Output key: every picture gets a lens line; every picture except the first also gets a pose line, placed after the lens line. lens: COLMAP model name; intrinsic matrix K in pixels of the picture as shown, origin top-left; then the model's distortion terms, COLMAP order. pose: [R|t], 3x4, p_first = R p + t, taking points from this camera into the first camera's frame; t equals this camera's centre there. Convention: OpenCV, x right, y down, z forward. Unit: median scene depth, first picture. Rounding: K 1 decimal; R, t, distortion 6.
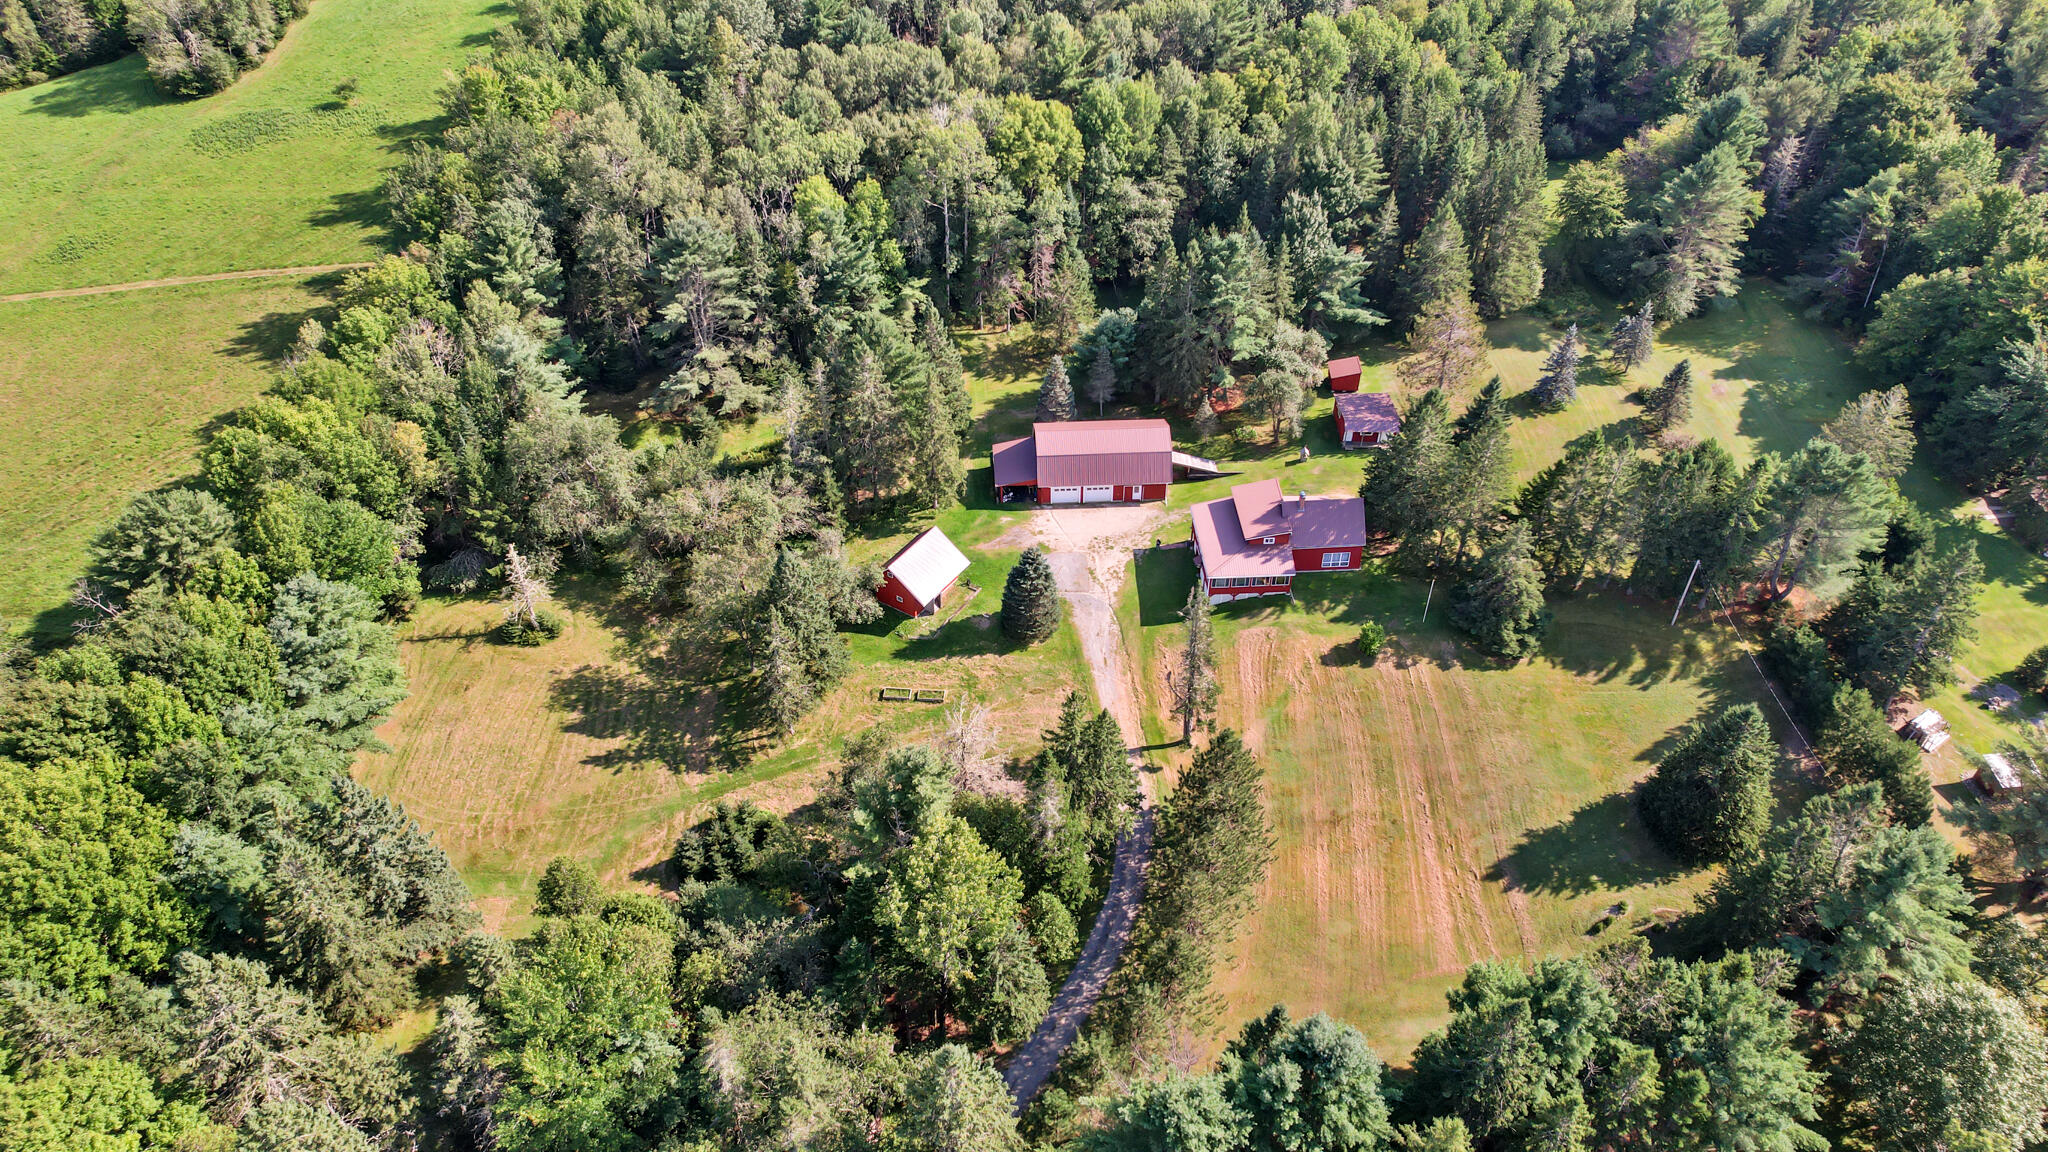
lens RADIAL K [[1309.8, 0, 1020.0], [0, 1309.8, 569.4], [0, 0, 1]] dist [-0.049307, 0.030083]
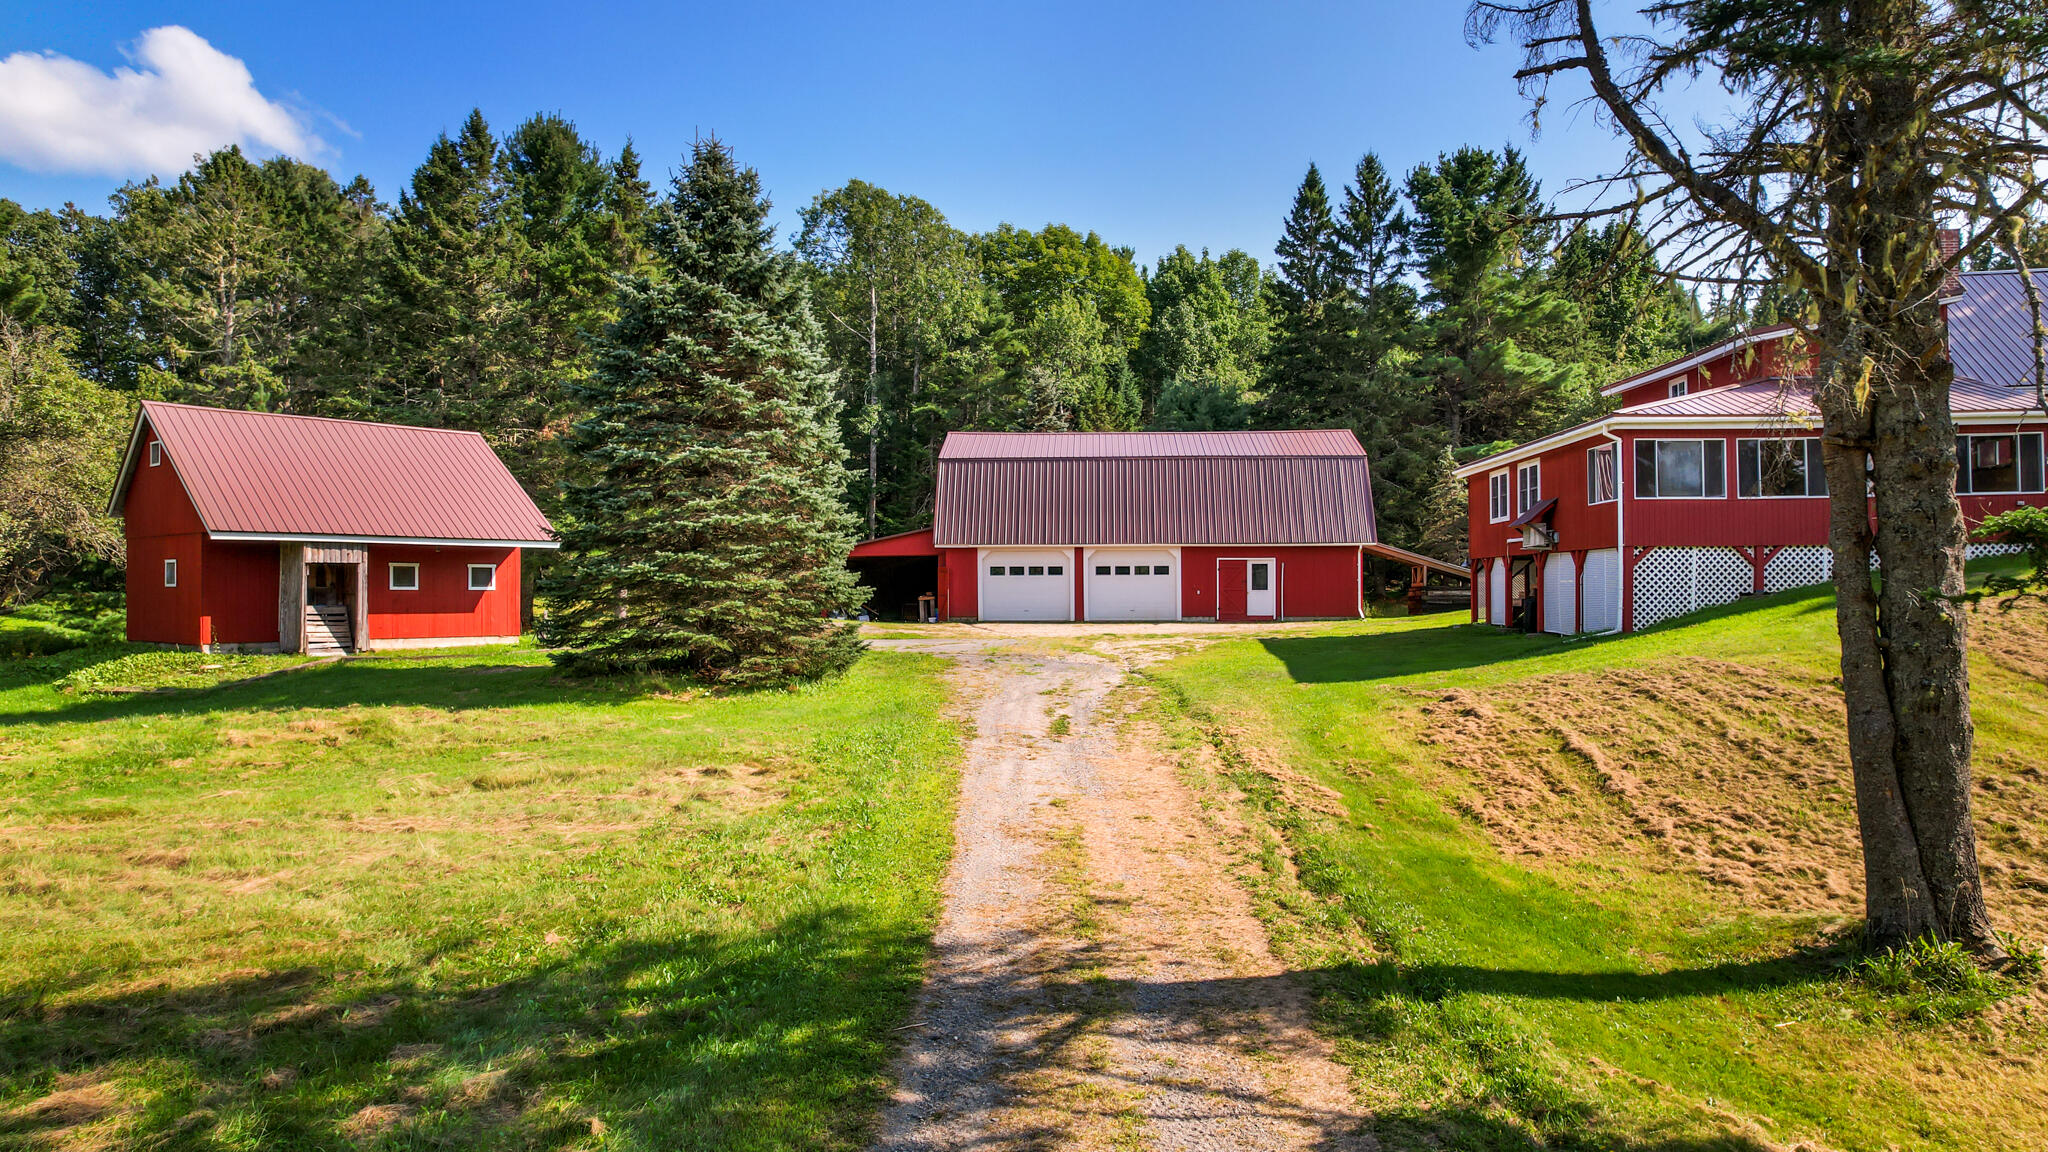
lens RADIAL K [[1309.8, 0, 1081.3], [0, 1309.8, 552.5], [0, 0, 1]] dist [-0.049307, 0.030083]
pose [[0.996864, -0.002102, -0.079103, 0.071989], [-0.050738, 0.750134, -0.659336, 0.137231], [0.060724, 0.661282, 0.747676, 0.774189]]
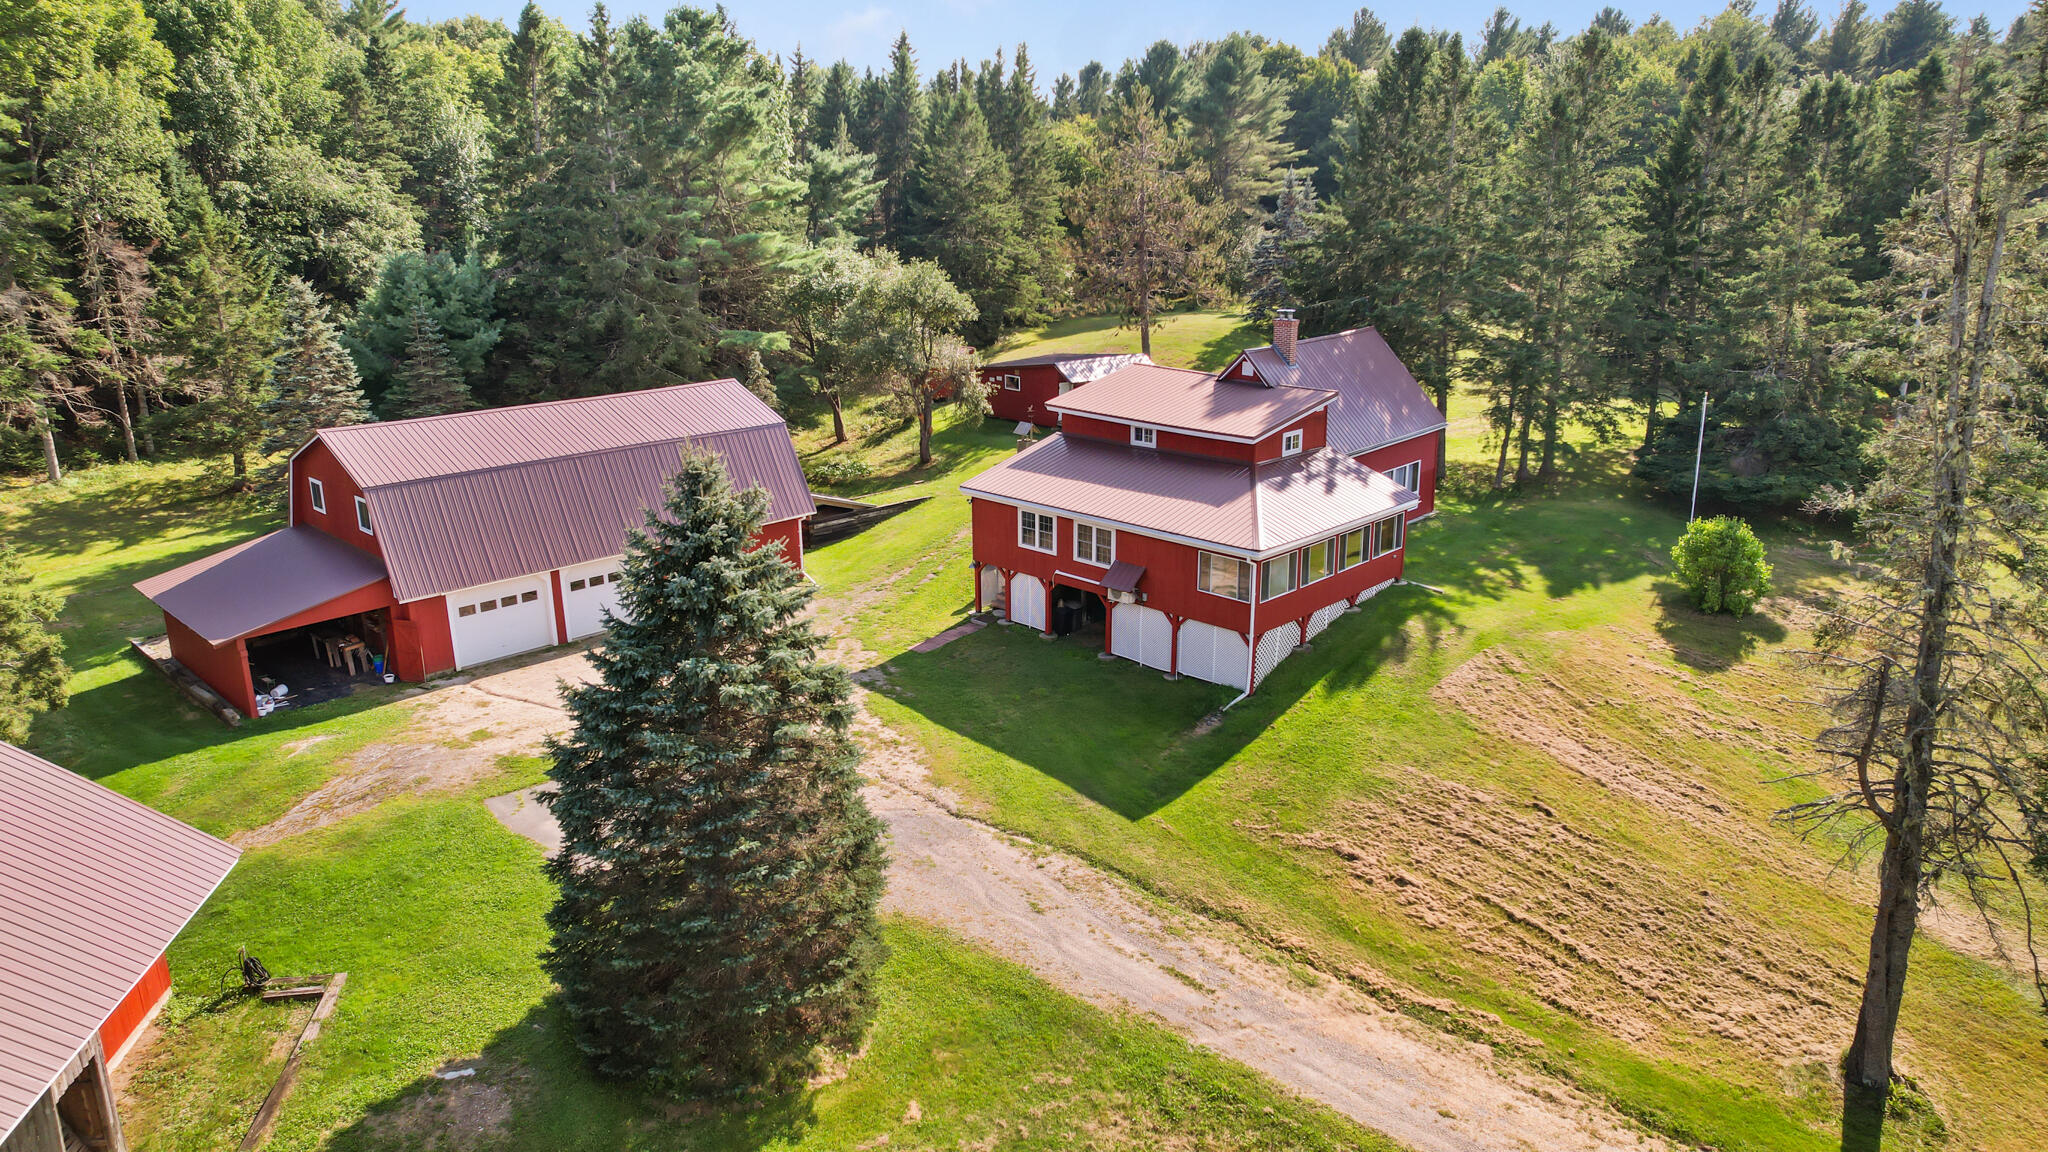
lens RADIAL K [[1309.8, 0, 1036.2], [0, 1309.8, 571.0], [0, 0, 1]] dist [-0.049307, 0.030083]
pose [[0.724758, -0.190825, 0.662052, -0.063650], [0.438306, 0.869079, -0.229323, 0.046038], [-0.531615, 0.456385, 0.713511, 0.745539]]
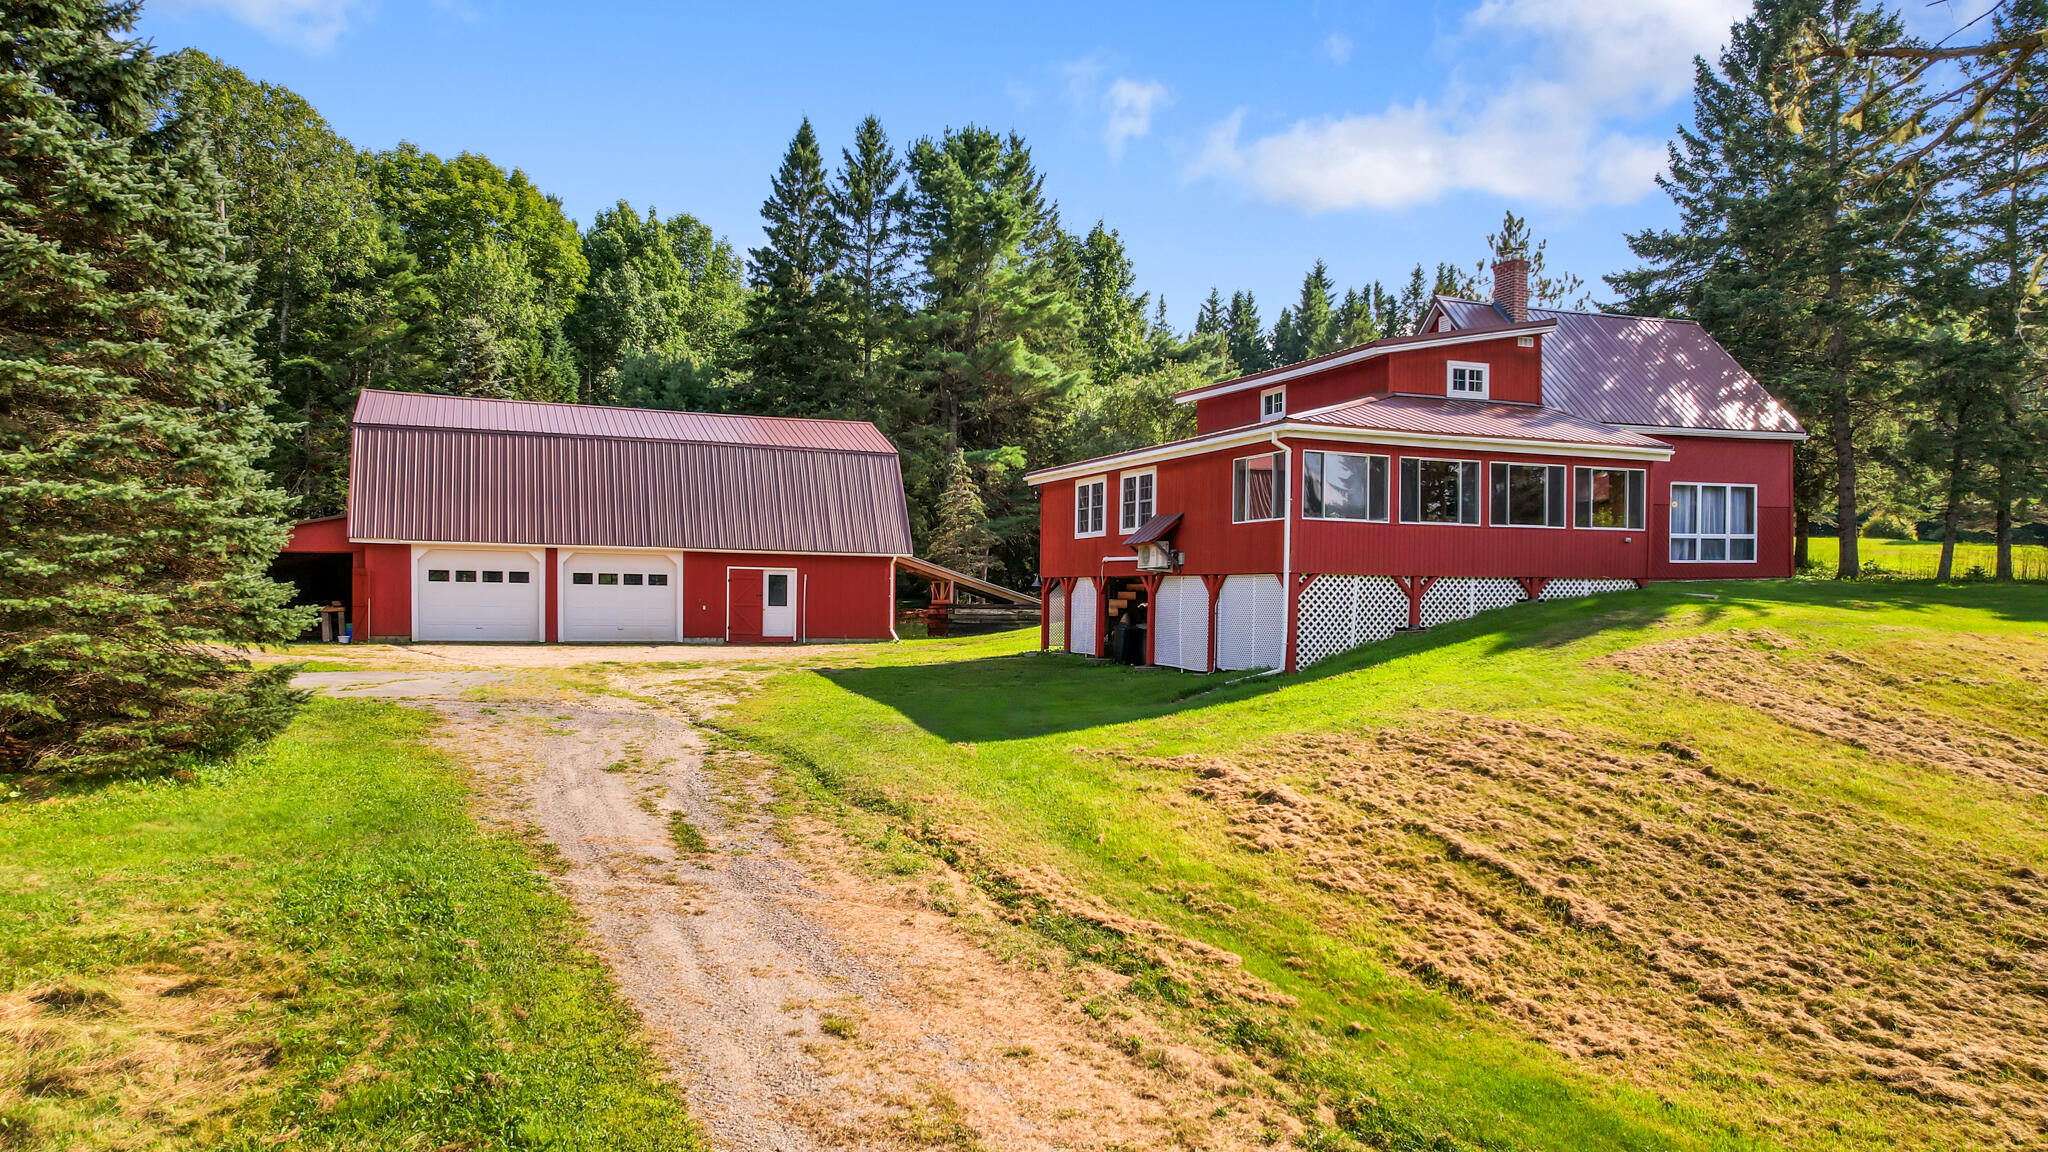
lens RADIAL K [[1309.8, 0, 1054.1], [0, 1309.8, 655.8], [0, 0, 1]] dist [-0.049307, 0.030083]
pose [[0.938966, 0.003055, 0.343997, 0.051833], [0.204444, 0.799259, -0.565144, 0.106640], [-0.276669, 0.600979, 0.749852, 0.806939]]
